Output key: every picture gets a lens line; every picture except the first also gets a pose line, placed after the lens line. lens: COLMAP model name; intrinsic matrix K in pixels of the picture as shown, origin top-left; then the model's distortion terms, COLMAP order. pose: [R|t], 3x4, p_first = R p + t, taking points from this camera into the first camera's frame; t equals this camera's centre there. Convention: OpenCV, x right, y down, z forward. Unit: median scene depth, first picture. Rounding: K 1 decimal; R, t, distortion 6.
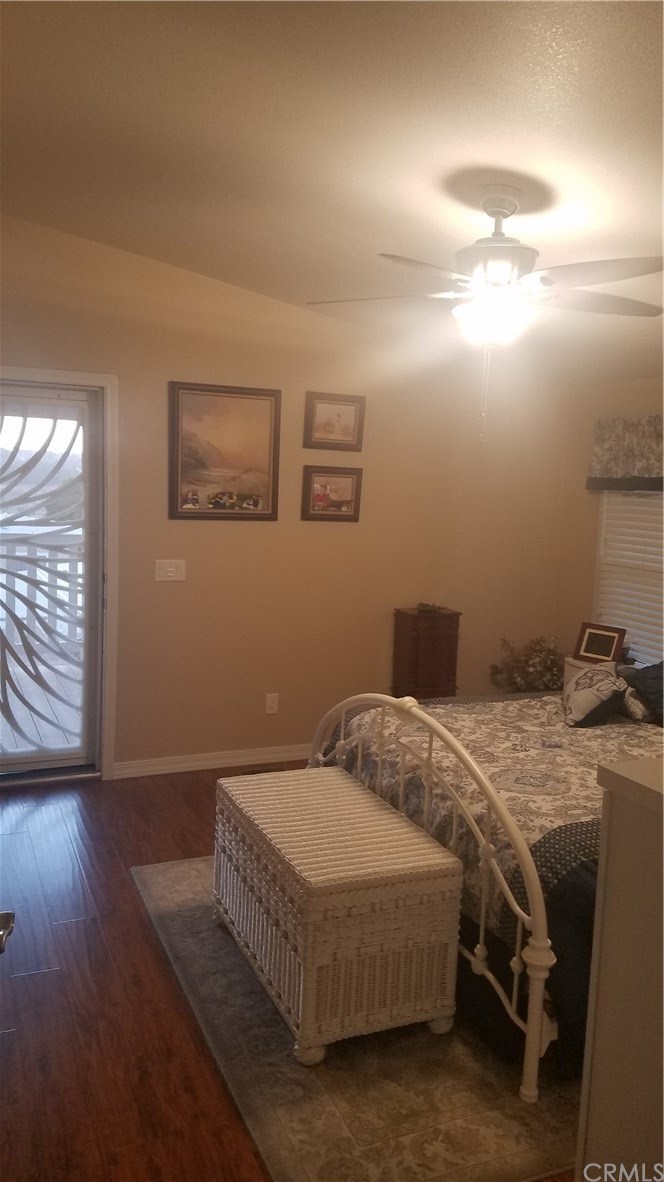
lens RADIAL K [[904.2, 0, 306.6], [0, 904.2, 589.9], [0, 0, 1]] dist [0.257424, -0.499146]
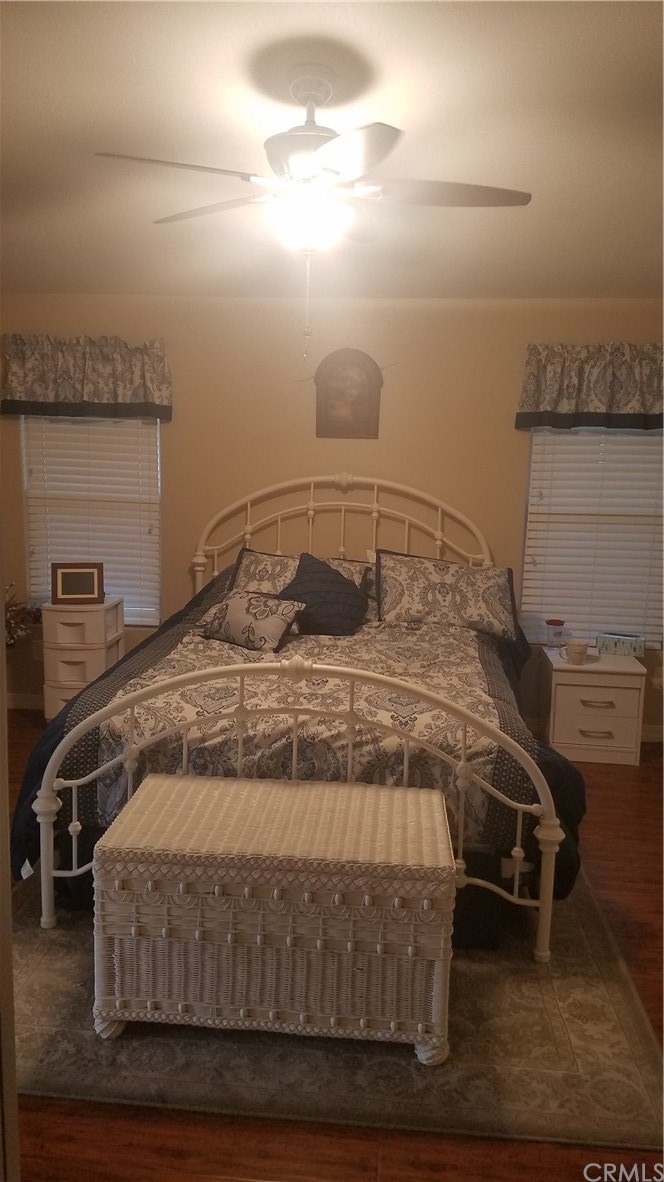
lens RADIAL K [[905.9, 0, 331.6], [0, 905.9, 596.0], [0, 0, 1]] dist [0.188100, 0.000014]
pose [[0.455592, -0.179779, 0.871846, -0.623135], [0.102265, 0.983480, 0.149359, -0.067644], [-0.884295, 0.021113, 0.466451, 0.540144]]
